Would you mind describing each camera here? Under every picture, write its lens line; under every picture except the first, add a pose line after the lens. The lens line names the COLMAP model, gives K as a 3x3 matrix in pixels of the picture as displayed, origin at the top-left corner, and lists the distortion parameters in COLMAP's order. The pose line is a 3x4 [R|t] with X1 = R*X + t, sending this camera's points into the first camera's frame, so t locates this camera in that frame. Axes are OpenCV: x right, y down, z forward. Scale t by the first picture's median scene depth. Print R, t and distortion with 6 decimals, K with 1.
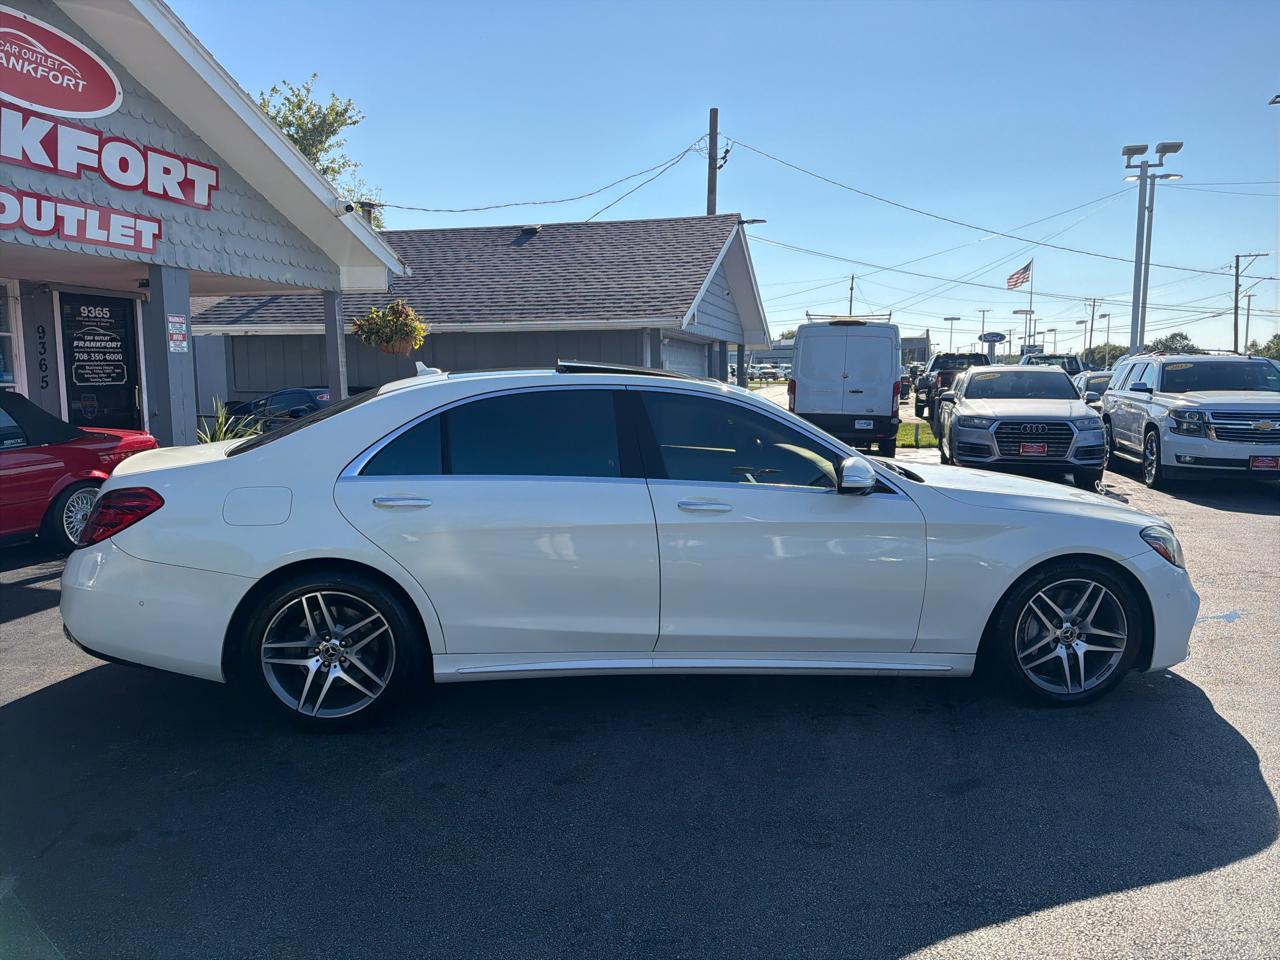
lens RADIAL K [[910.9, 0, 650.9], [0, 910.9, 482.8], [0, 0, 1]] dist [0.034093, -0.038284]
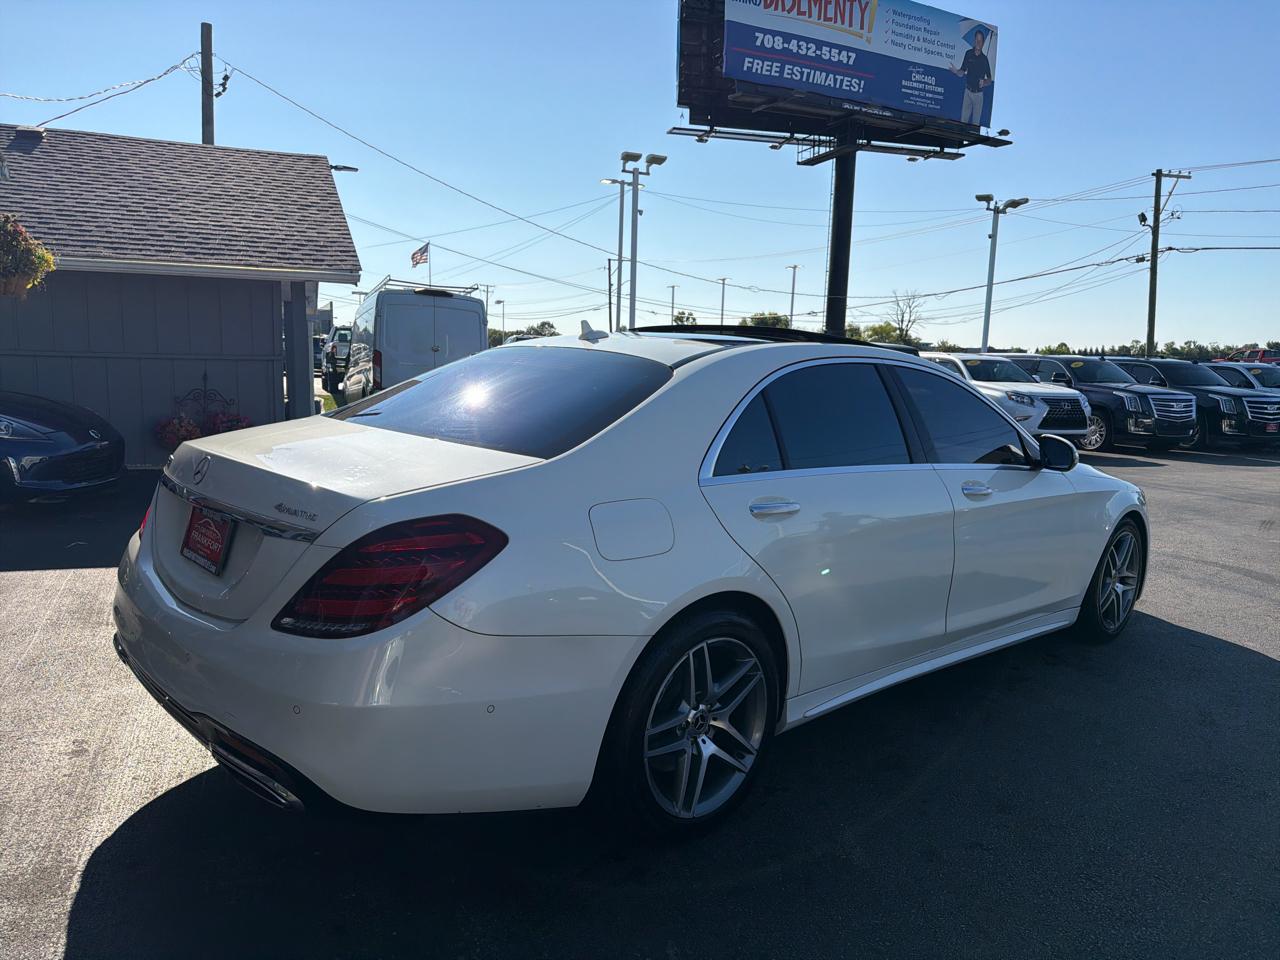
lens RADIAL K [[910.9, 0, 650.9], [0, 910.9, 482.8], [0, 0, 1]] dist [0.034093, -0.038284]
pose [[0.796586, -0.053229, 0.602177, -0.447335], [0.036584, 0.998535, 0.039871, -0.018473], [-0.603417, -0.009731, 0.797366, 0.252344]]
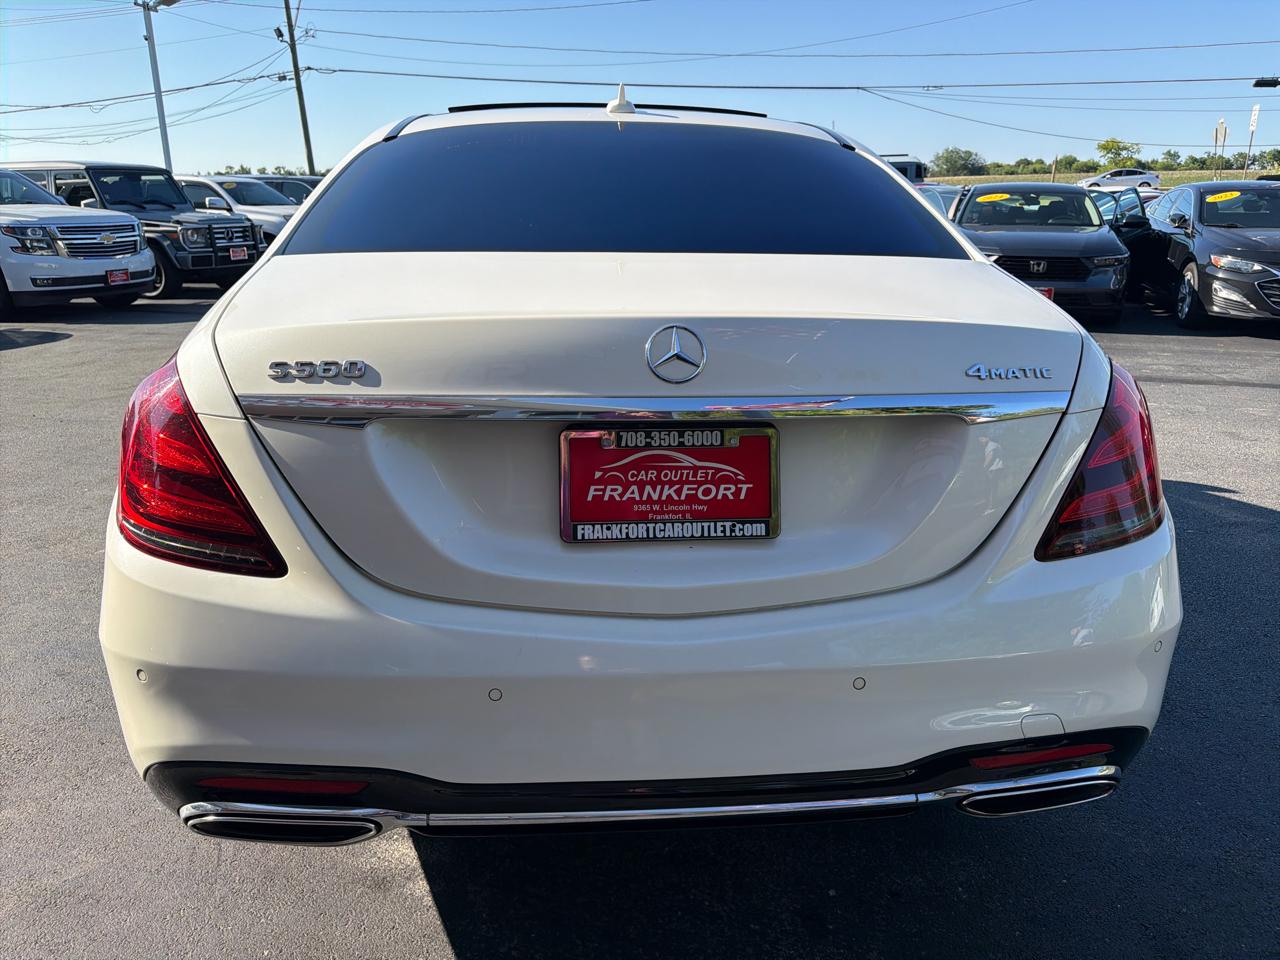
lens RADIAL K [[919.4, 0, 650.6], [0, 919.4, 464.0], [0, 0, 1]] dist [0.008544, -0.010402]
pose [[0.024325, -0.273673, 0.961515, -0.550900], [0.121318, 0.955499, 0.268892, -0.044025], [-0.992316, 0.110108, 0.056444, 0.656088]]
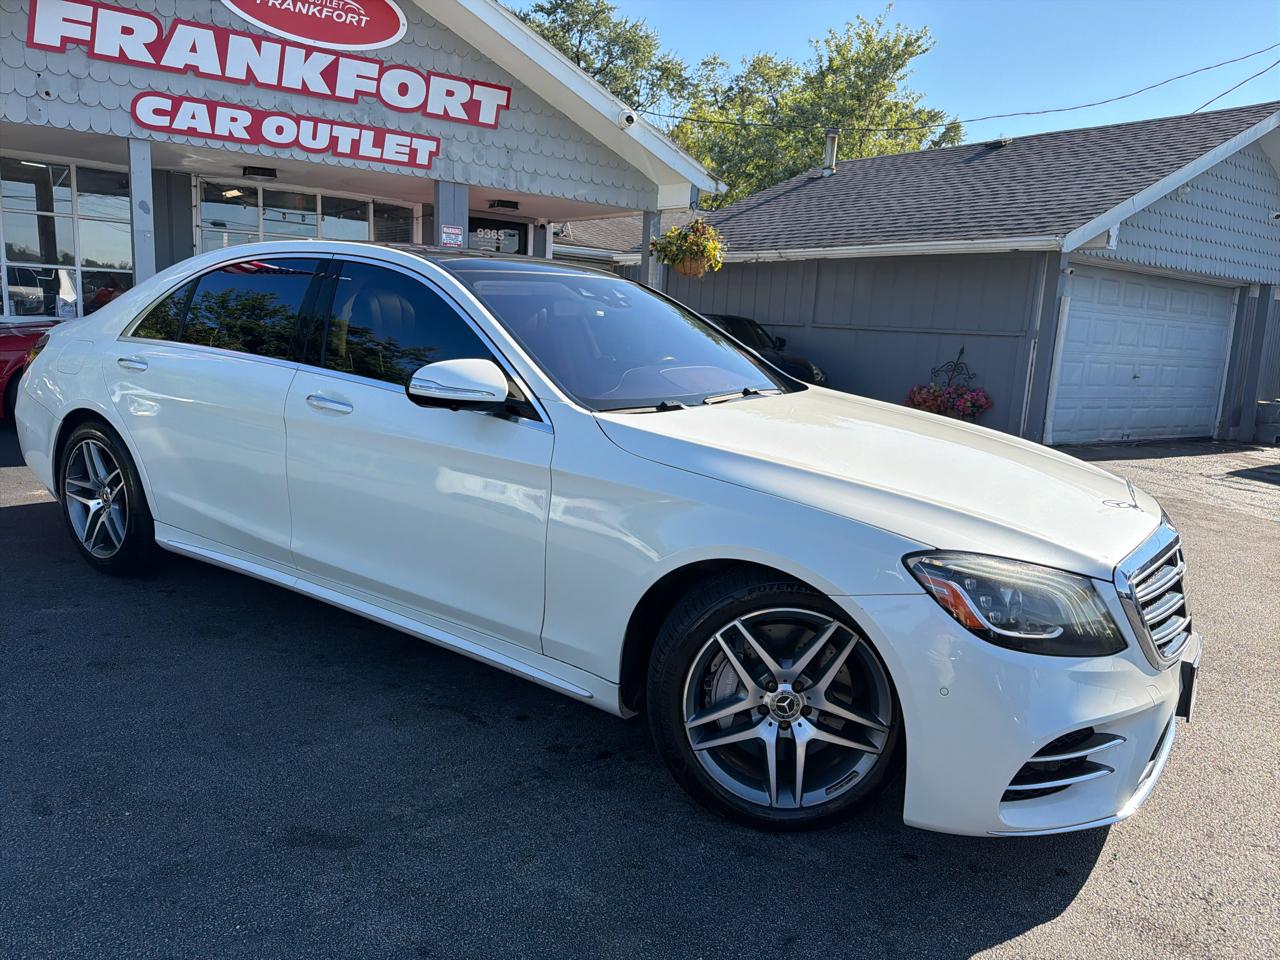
lens RADIAL K [[916.9, 0, 633.8], [0, 916.9, 474.1], [0, 0, 1]] dist [0.055706, -0.092010]
pose [[0.763062, 0.153397, -0.627858, 0.445888], [-0.130349, 0.987991, 0.082965, -0.007403], [0.633045, 0.018534, 0.773893, 0.308202]]
